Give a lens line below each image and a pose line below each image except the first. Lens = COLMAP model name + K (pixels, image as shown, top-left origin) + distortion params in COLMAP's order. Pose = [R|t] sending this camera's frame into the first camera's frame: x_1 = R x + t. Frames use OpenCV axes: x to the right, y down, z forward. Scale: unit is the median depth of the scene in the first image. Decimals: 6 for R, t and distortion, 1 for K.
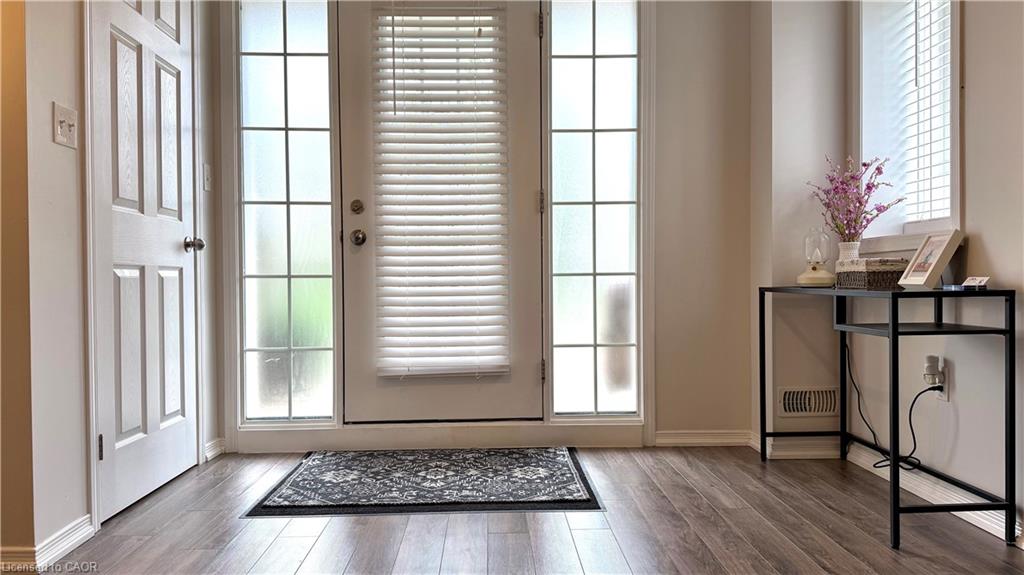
lens RADIAL K [[718.6, 0, 517.3], [0, 718.6, 283.8], [0, 0, 1]] dist [0.029948, -0.055259]
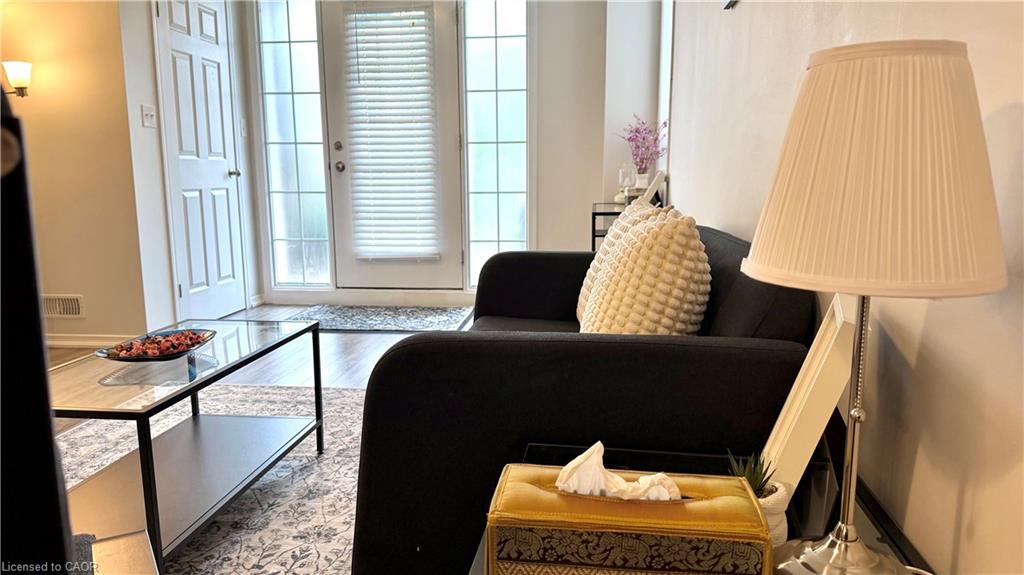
lens RADIAL K [[718.6, 0, 505.6], [0, 718.6, 291.5], [0, 0, 1]] dist [0.029948, -0.055259]
pose [[0.986945, 0.029068, -0.158412, 0.385746], [-0.003882, 0.987586, 0.157029, -0.046371], [0.161010, -0.154364, 0.974806, -0.481280]]
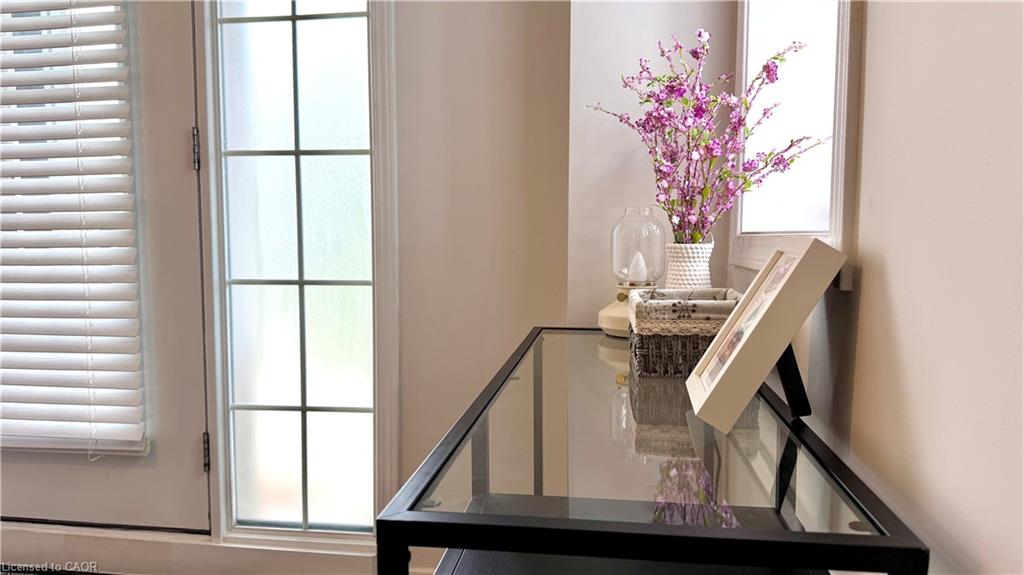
lens RADIAL K [[770.6, 0, 509.2], [0, 770.6, 313.9], [0, 0, 1]] dist [0.037505, 0.001412]
pose [[0.986705, 0.029285, -0.159859, 0.390381], [-0.013240, 0.994846, 0.100529, -0.055681], [0.161979, -0.097076, 0.982008, 0.472175]]
